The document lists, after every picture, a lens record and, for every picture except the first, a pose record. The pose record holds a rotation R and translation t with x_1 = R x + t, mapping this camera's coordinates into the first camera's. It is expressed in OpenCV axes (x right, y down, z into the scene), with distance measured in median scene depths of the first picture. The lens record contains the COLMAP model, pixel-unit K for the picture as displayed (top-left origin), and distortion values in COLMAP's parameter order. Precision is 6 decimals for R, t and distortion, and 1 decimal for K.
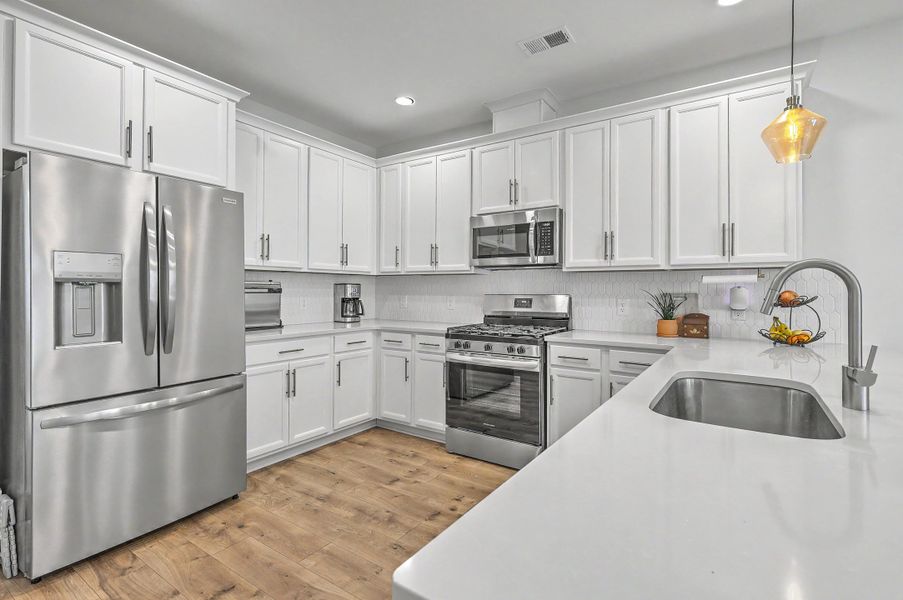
lens RADIAL K [[430.8, 0, 454.6], [0, 430.8, 284.3], [0, 0, 1]] dist [0.001005, 0.000303]
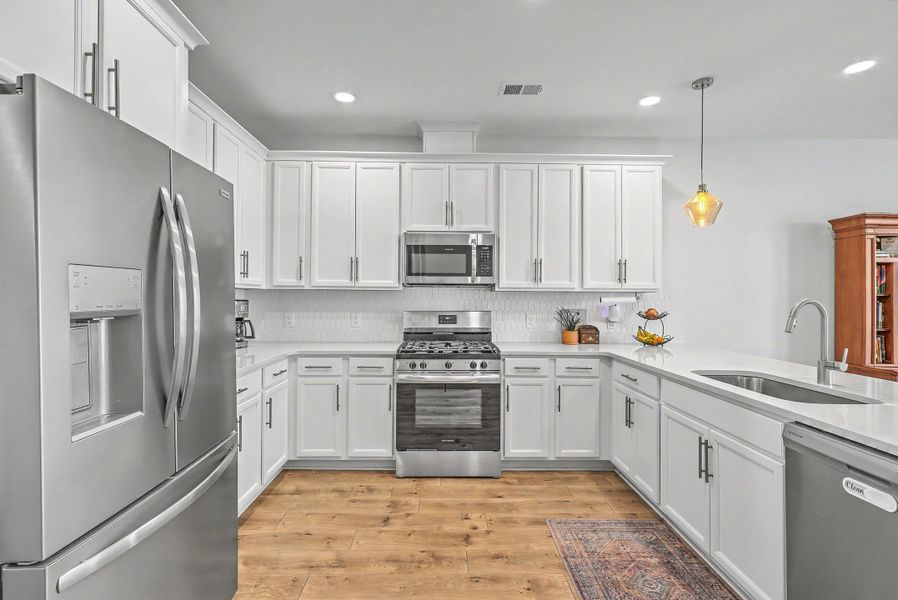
lens RADIAL K [[427.4, 0, 448.7], [0, 427.4, 292.7], [0, 0, 1]] dist [0.000586, 0.000066]
pose [[0.821948, 0.007384, 0.569515, -0.469144], [-0.010755, 0.999939, 0.002559, -0.026441], [-0.569461, -0.008229, 0.821977, 0.155078]]
